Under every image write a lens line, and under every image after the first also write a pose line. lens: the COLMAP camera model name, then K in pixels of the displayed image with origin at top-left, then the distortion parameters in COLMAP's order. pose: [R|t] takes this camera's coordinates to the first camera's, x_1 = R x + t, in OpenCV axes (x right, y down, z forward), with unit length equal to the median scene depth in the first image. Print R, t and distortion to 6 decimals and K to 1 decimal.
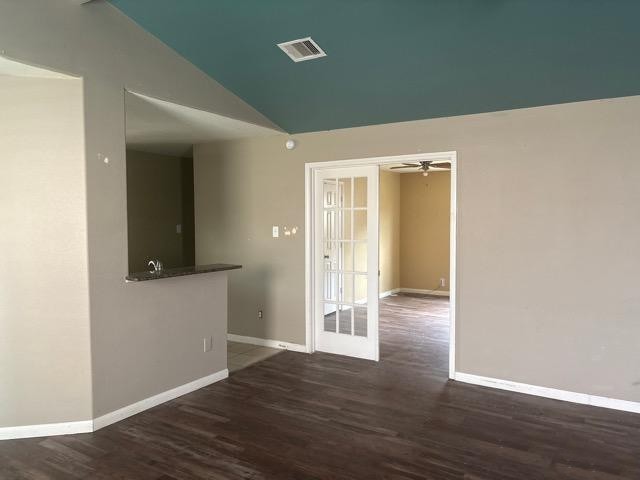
lens RADIAL K [[482.4, 0, 318.0], [0, 482.4, 239.3], [0, 0, 1]] dist [0.040926, -0.044150]
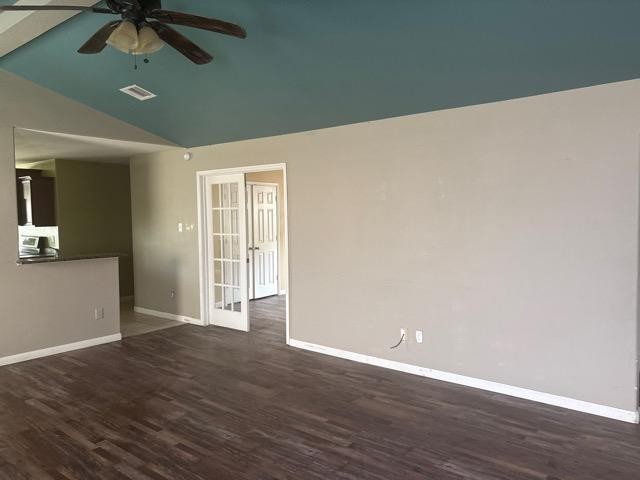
lens RADIAL K [[482.4, 0, 318.0], [0, 482.4, 239.3], [0, 0, 1]] dist [0.040926, -0.044150]
pose [[0.991329, -0.004530, -0.131323, 0.530877], [0.006369, 0.999887, 0.013585, 0.000278], [0.131247, -0.014303, 0.991247, -0.225428]]
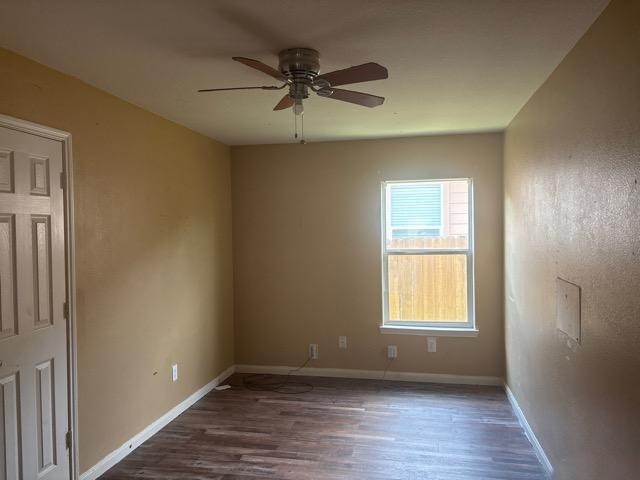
lens RADIAL K [[482.4, 0, 318.0], [0, 482.4, 239.3], [0, 0, 1]] dist [0.040926, -0.044150]
pose [[0.940251, -0.018147, 0.339999, 0.182439], [0.026250, 0.999470, -0.019249, -0.050607], [-0.339469, 0.027024, 0.940229, 1.078525]]
